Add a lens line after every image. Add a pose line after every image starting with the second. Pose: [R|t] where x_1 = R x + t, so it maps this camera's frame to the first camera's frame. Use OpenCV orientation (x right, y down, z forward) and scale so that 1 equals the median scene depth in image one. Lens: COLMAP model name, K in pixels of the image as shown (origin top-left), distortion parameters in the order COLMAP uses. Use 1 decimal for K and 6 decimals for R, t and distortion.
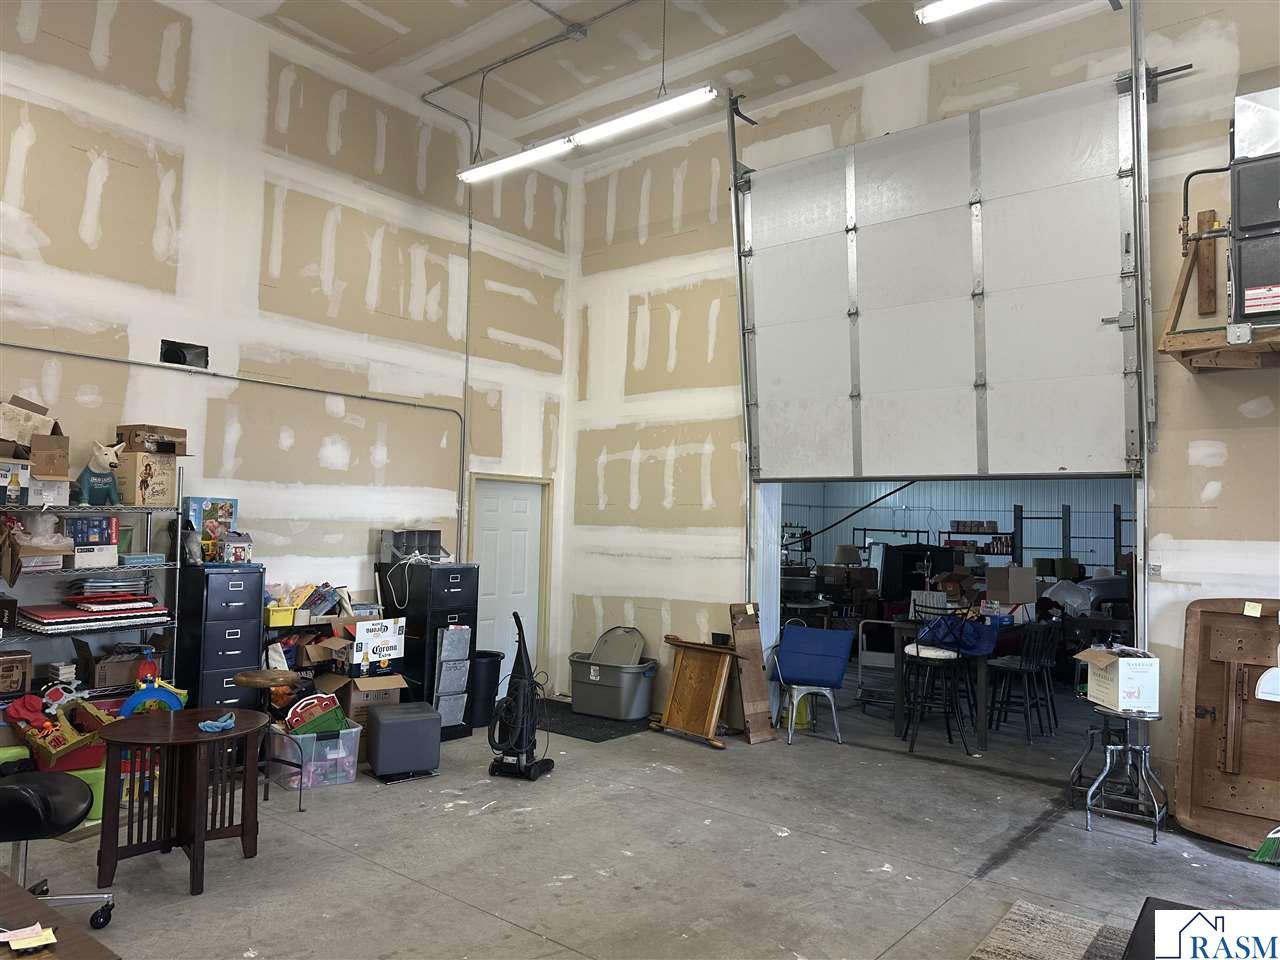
lens RADIAL K [[894.0, 0, 651.4], [0, 894.0, 482.3], [0, 0, 1]] dist [0.151880, -0.245898]
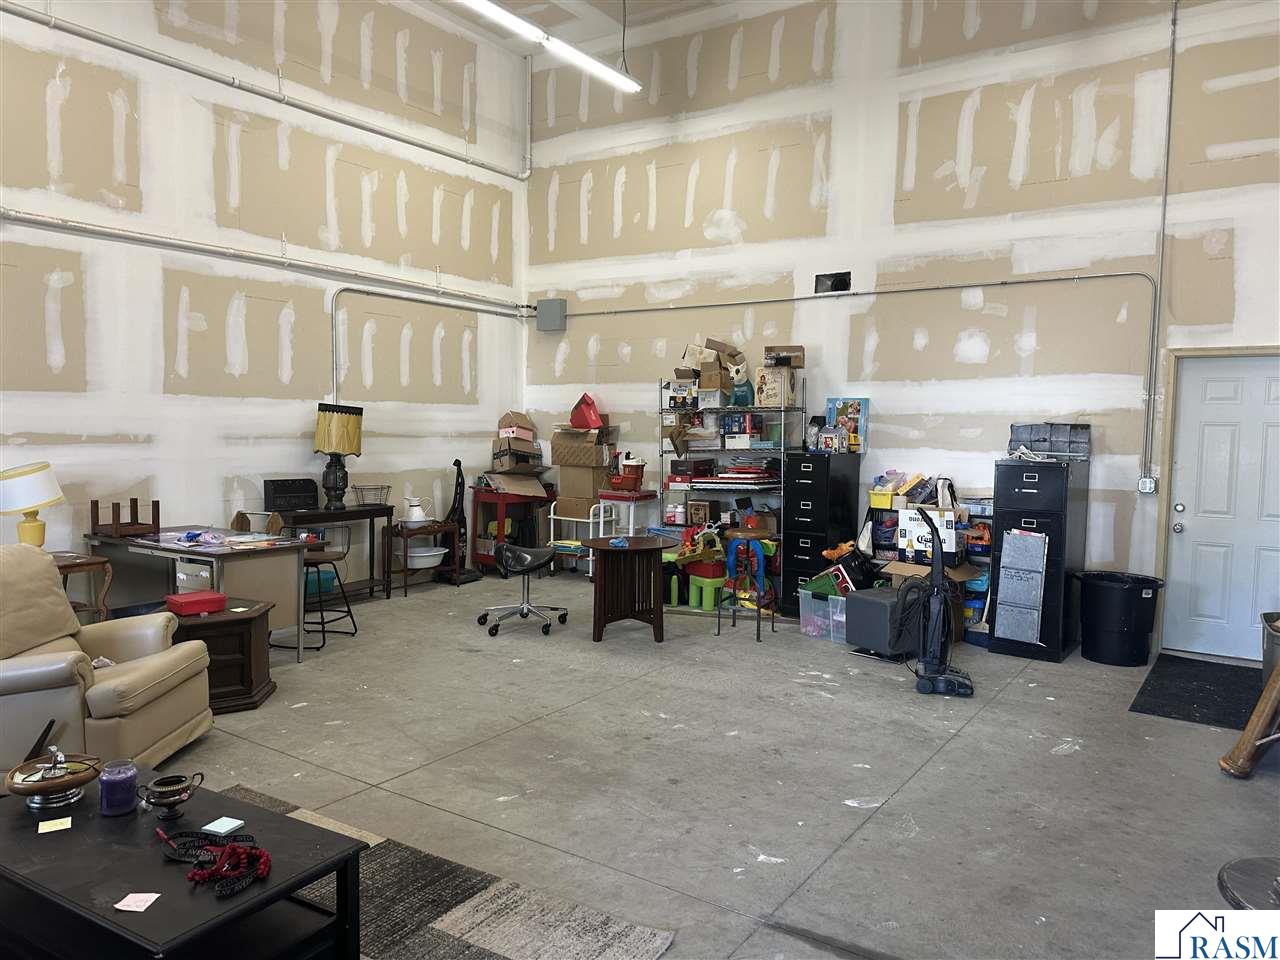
lens RADIAL K [[894.0, 0, 651.4], [0, 894.0, 482.3], [0, 0, 1]] dist [0.151880, -0.245898]
pose [[0.084824, 0.036280, -0.995735, 0.734175], [0.034507, 0.998630, 0.039325, 0.076883], [0.995798, -0.037695, 0.083456, 0.669301]]
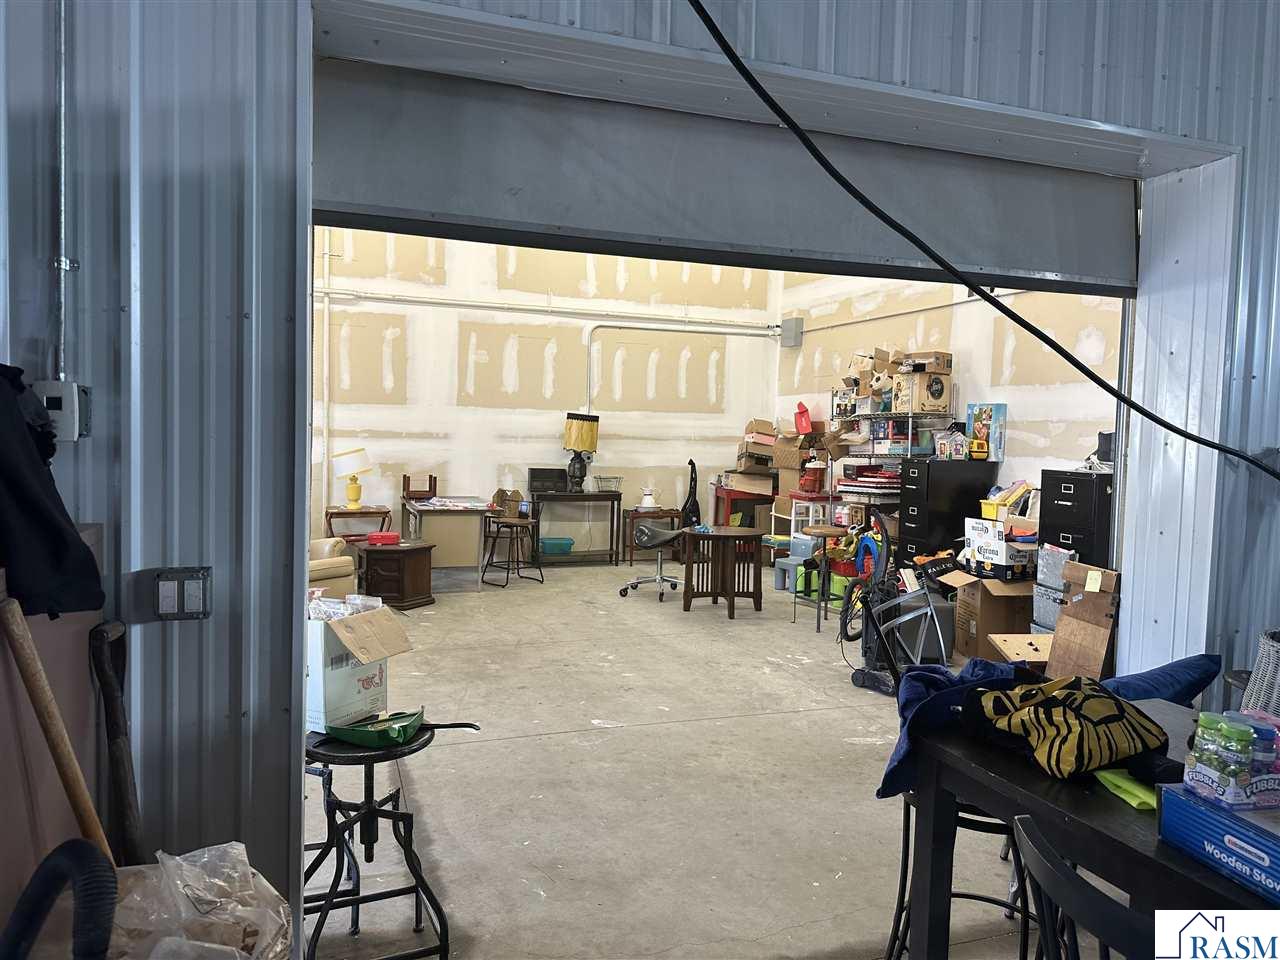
lens RADIAL K [[885.4, 0, 639.3], [0, 885.4, 475.3], [0, 0, 1]] dist [0.098143, -0.130926]
pose [[-0.525526, 0.003446, -0.850771, 0.767466], [-0.001154, 0.999988, 0.004763, 0.109408], [0.850777, 0.003485, -0.525516, 1.294738]]
